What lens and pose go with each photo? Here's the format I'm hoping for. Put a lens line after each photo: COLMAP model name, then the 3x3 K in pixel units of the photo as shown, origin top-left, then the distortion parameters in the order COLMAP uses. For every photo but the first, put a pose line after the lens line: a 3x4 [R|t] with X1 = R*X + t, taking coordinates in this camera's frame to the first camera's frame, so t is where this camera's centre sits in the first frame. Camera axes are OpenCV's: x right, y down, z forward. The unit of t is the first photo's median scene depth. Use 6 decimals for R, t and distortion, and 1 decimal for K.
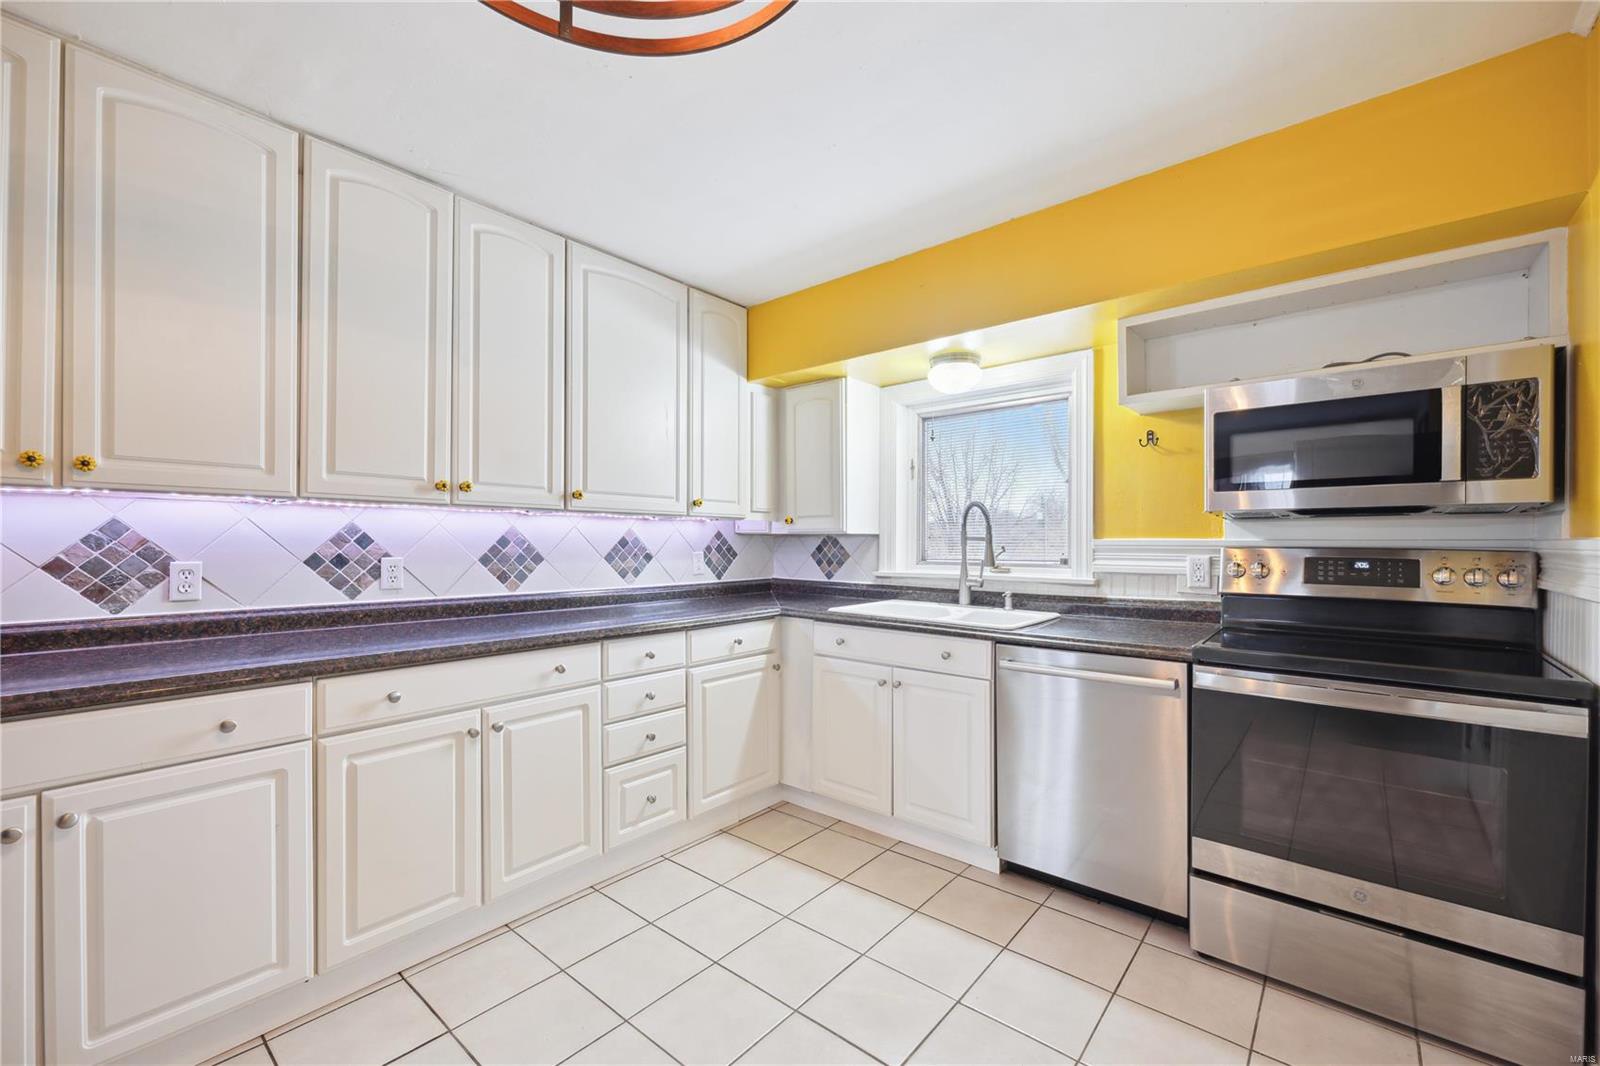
lens RADIAL K [[656.5, 0, 797.4], [0, 656.5, 540.7], [0, 0, 1]] dist [-0.001372, 0.000353]
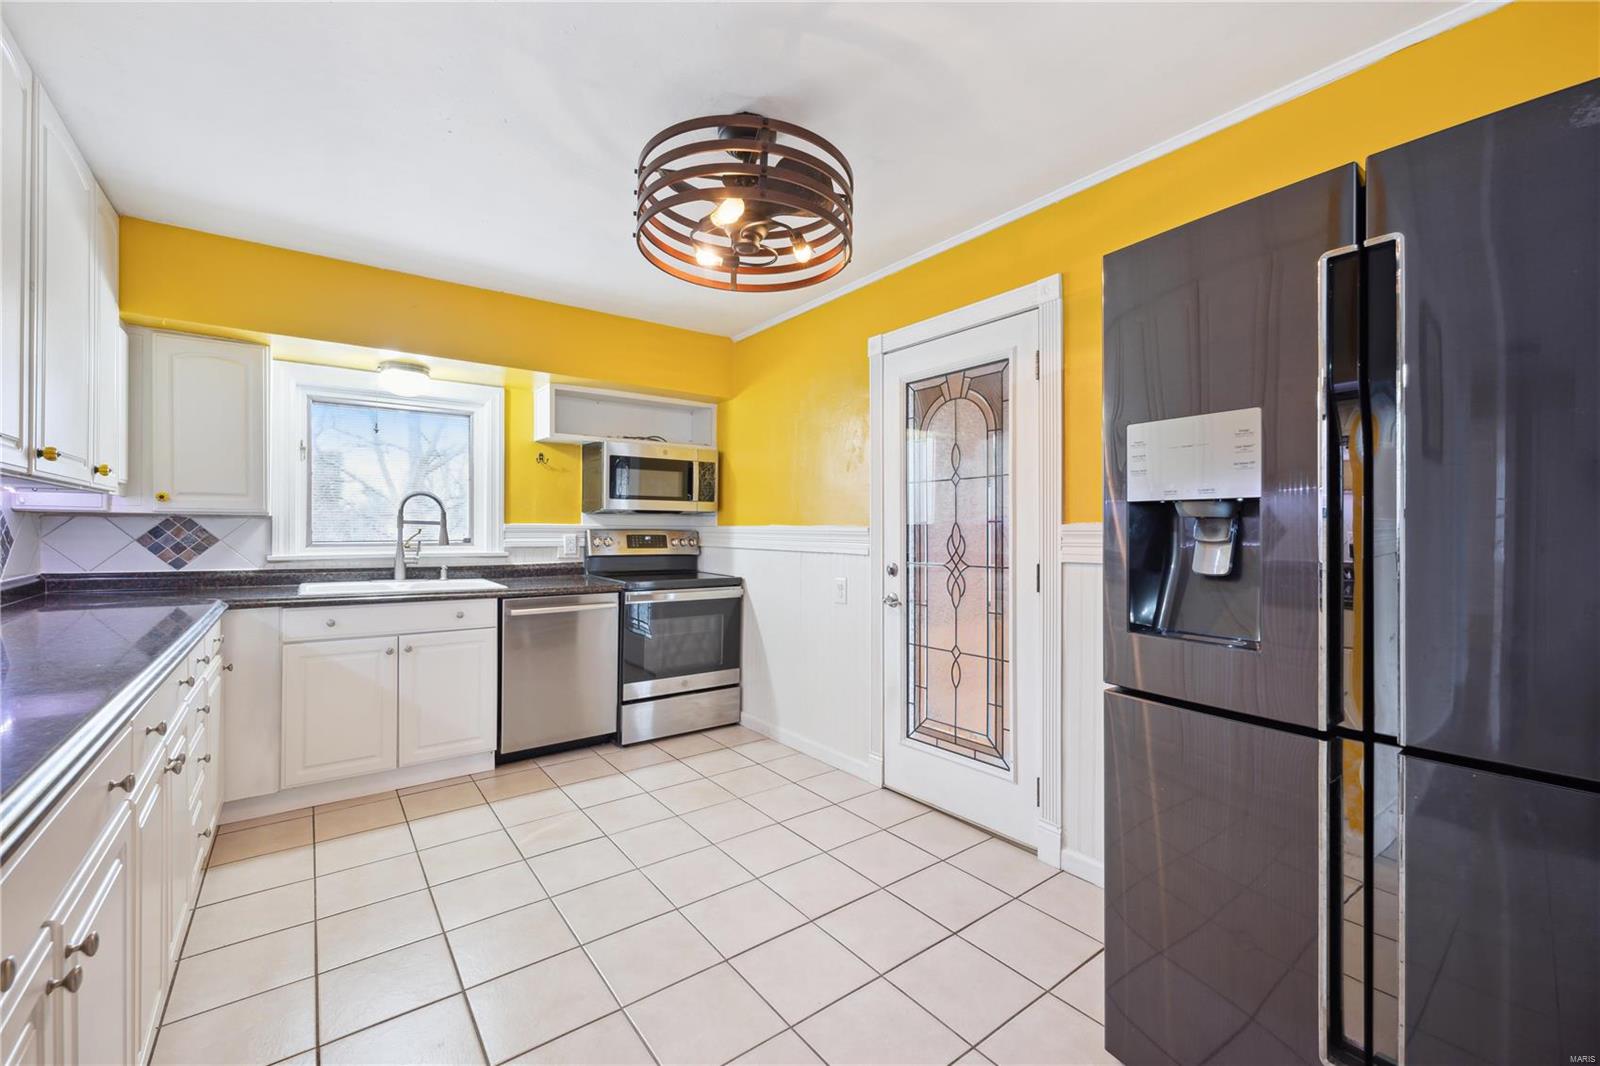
lens RADIAL K [[656.5, 0, 800.3], [0, 656.5, 529.1], [0, 0, 1]] dist [-0.001372, 0.000353]
pose [[0.205830, -0.000397, 0.978588, -0.775100], [-0.008033, 0.999966, 0.002096, 0.001015], [-0.978555, -0.008293, 0.205820, 0.089106]]
